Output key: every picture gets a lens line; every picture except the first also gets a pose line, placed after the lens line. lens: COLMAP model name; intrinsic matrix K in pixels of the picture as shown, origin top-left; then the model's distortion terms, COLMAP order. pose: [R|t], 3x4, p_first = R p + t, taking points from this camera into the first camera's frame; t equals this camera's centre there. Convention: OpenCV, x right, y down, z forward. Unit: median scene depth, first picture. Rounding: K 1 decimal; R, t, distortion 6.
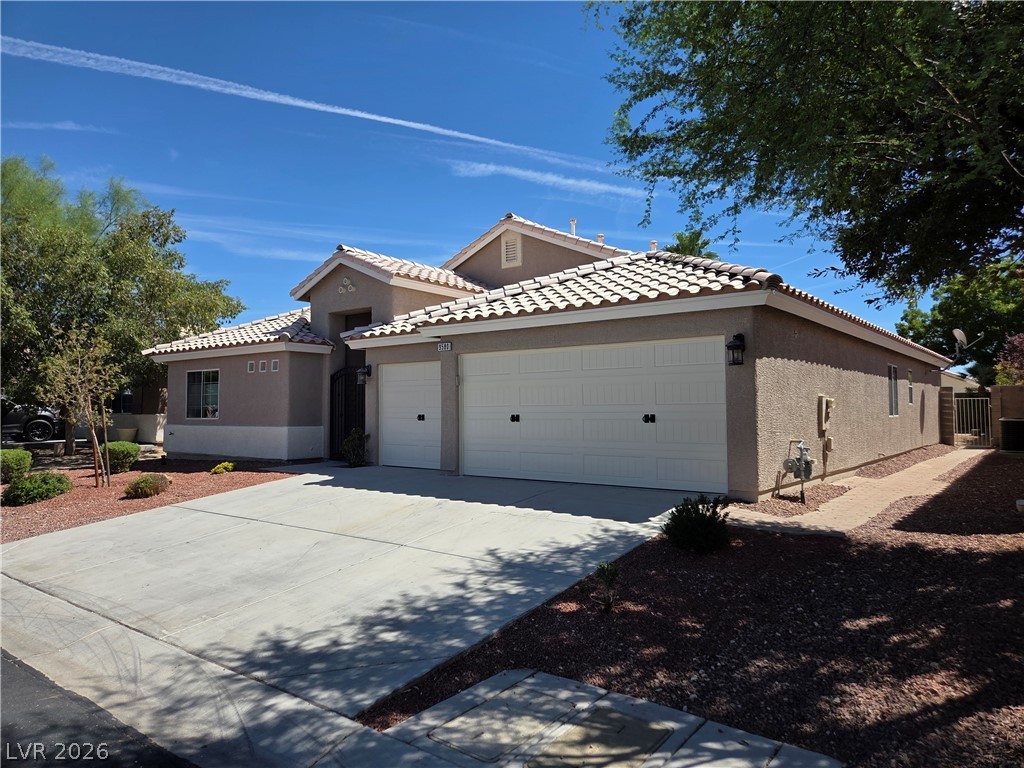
lens RADIAL K [[685.9, 0, 504.8], [0, 685.9, 373.6], [0, 0, 1]] dist [0.069337, -0.057774]
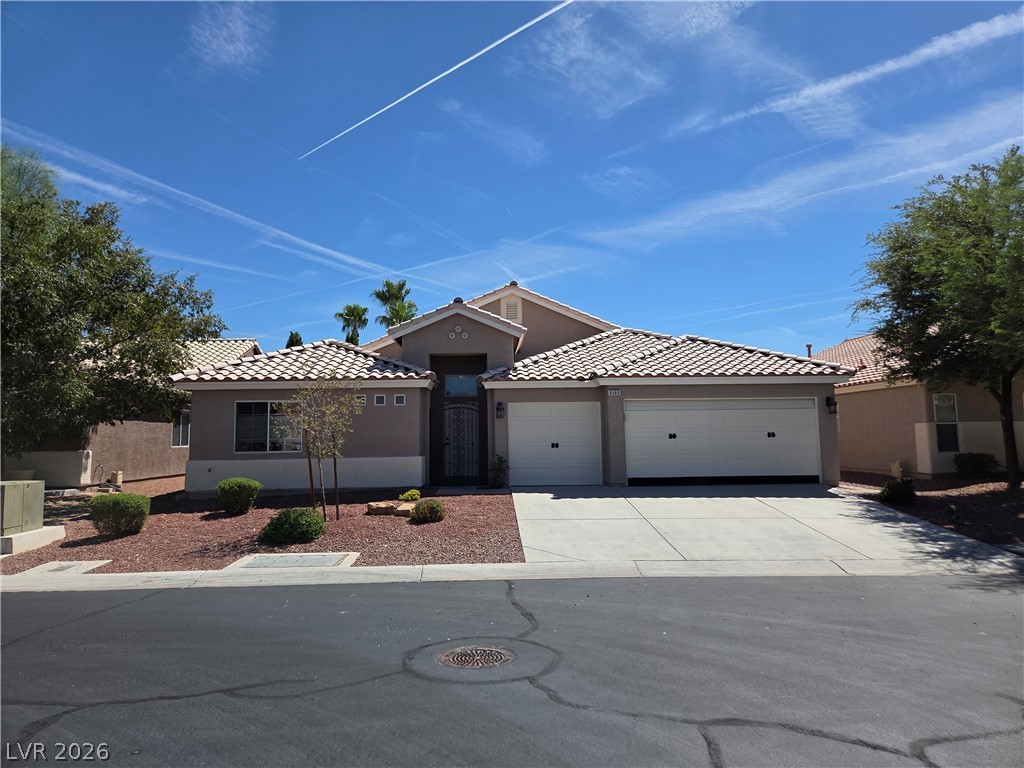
lens RADIAL K [[685.9, 0, 504.8], [0, 685.9, 373.6], [0, 0, 1]] dist [0.069337, -0.057774]
pose [[0.777759, 0.058351, 0.625849, -0.889116], [-0.021336, 0.997559, -0.066493, 0.015412], [-0.628201, 0.038363, 0.777105, 0.062814]]
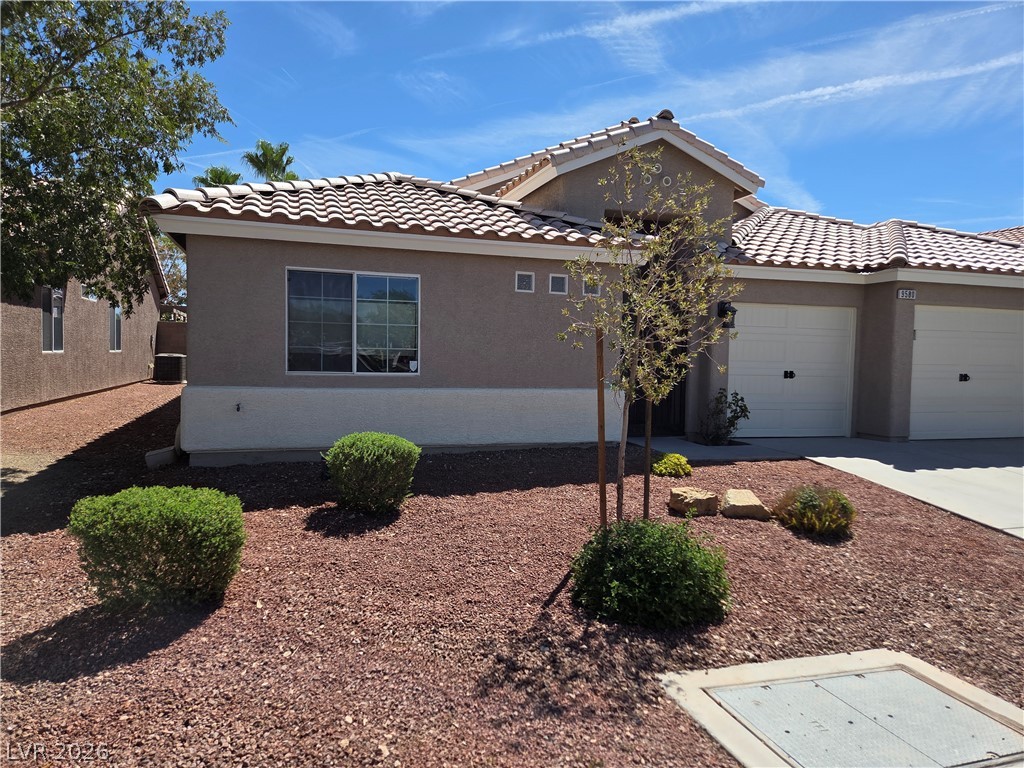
lens RADIAL K [[669.3, 0, 480.9], [0, 669.3, 384.5], [0, 0, 1]] dist [0.065663, -0.050558]
pose [[0.576708, -0.014995, 0.816813, -0.868127], [-0.062521, 0.996089, 0.062429, 0.042873], [-0.814554, -0.087071, 0.573515, 0.751095]]
